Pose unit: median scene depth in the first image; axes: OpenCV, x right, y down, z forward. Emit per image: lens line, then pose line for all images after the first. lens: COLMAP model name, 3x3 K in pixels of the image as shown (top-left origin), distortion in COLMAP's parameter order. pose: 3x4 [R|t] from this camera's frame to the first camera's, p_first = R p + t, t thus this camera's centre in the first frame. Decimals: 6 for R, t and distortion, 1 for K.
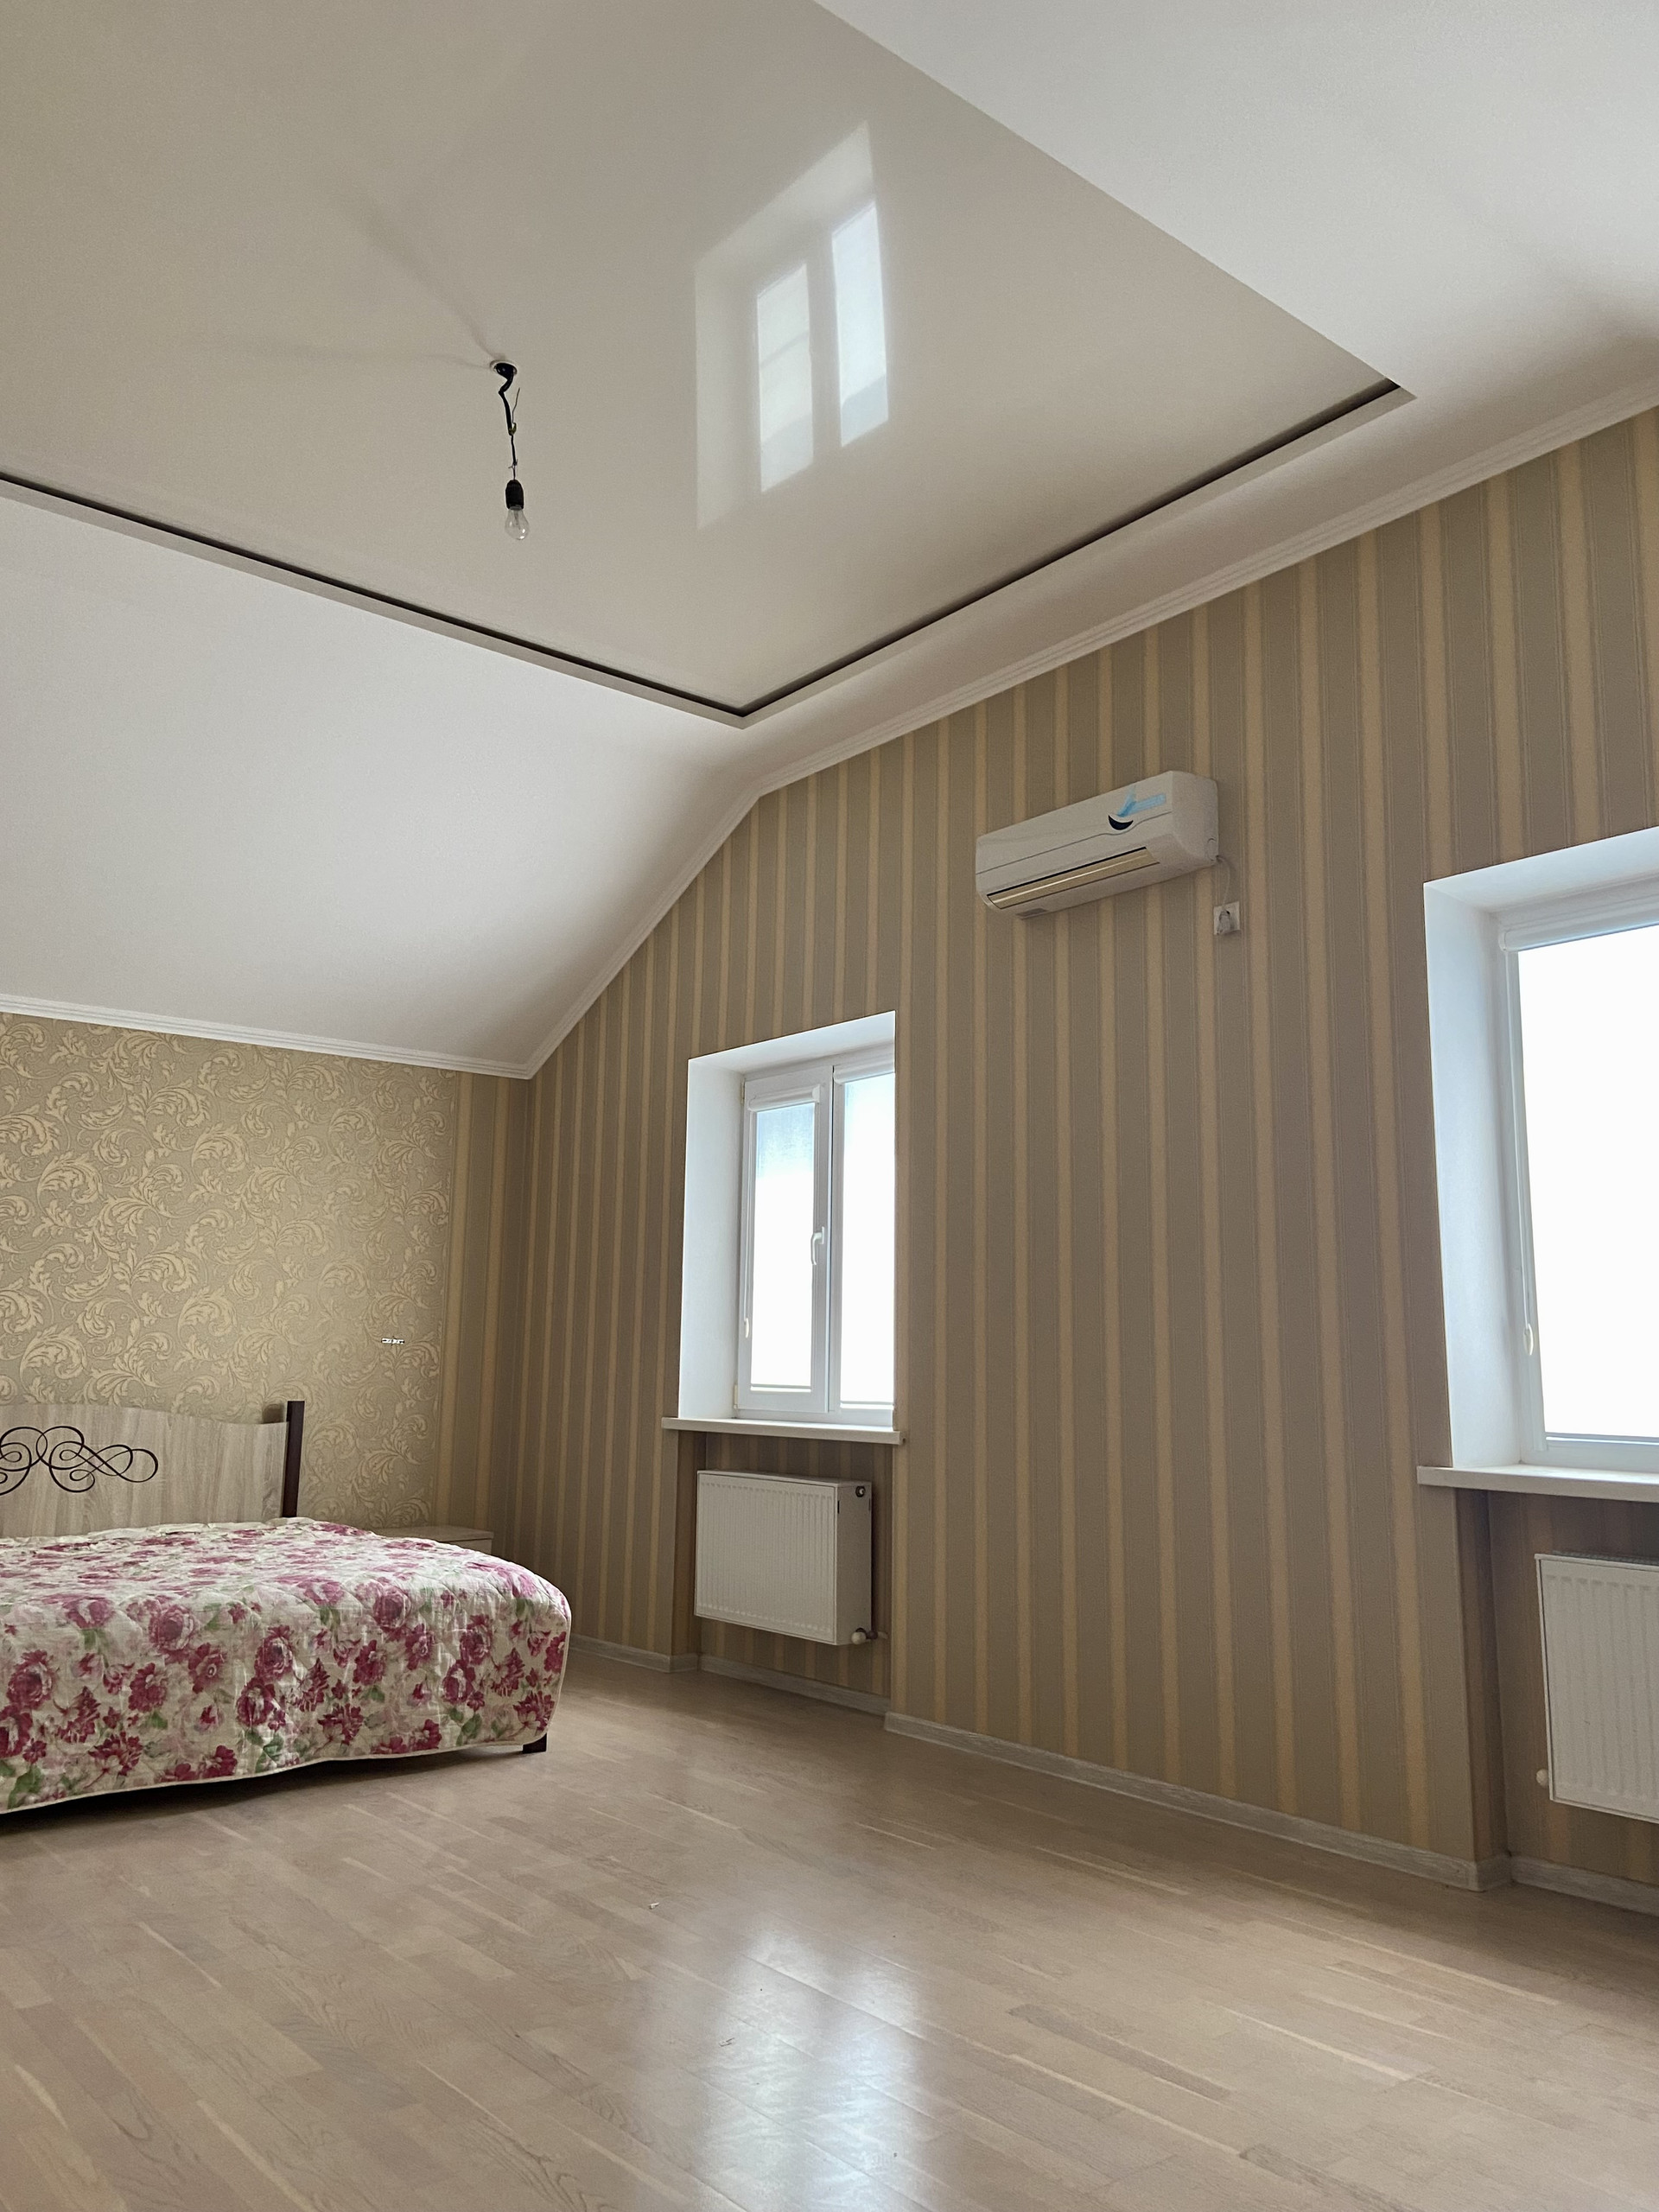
lens RADIAL K [[1651.4, 0, 829.5], [0, 1651.4, 1106.0], [0, 0, 1]] dist [0.106841, -0.130551]
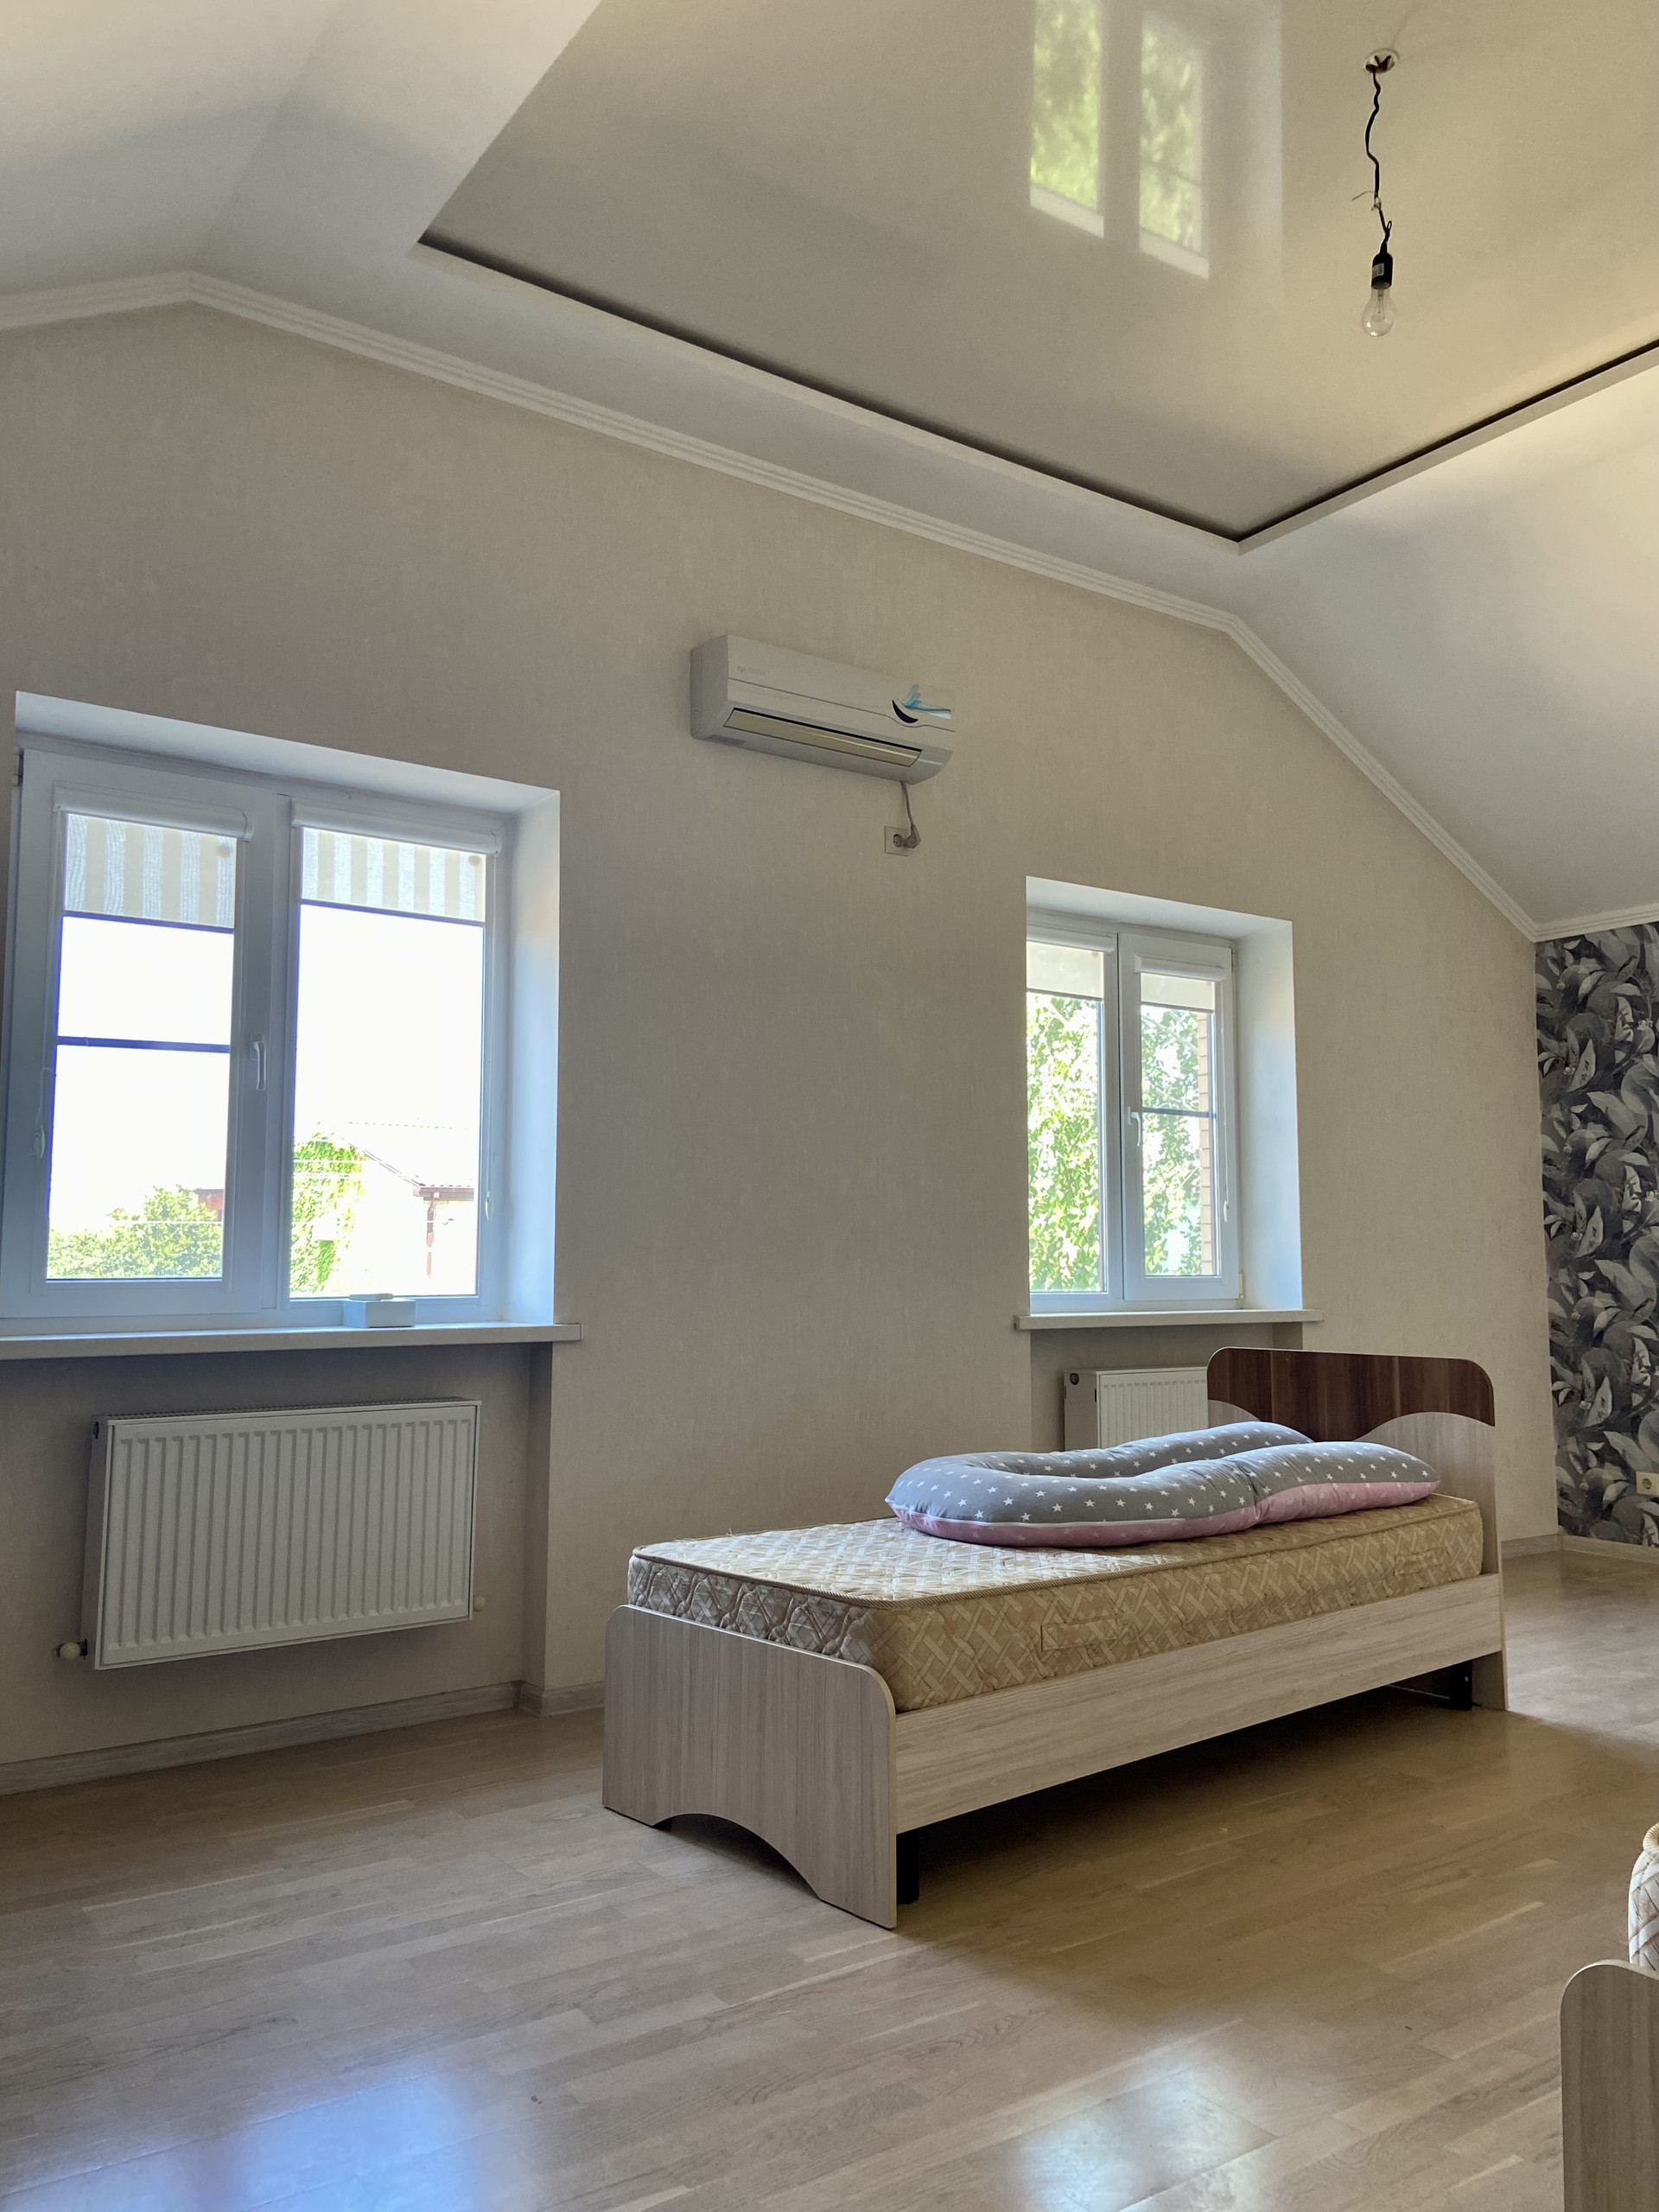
lens RADIAL K [[1651.4, 0, 829.5], [0, 1651.4, 1106.0], [0, 0, 1]] dist [0.106841, -0.130551]
pose [[0.078850, 0.062939, 0.994898, -0.736712], [-0.164479, 0.985149, -0.049287, 0.111007], [-0.983224, -0.159753, 0.088031, 0.813848]]
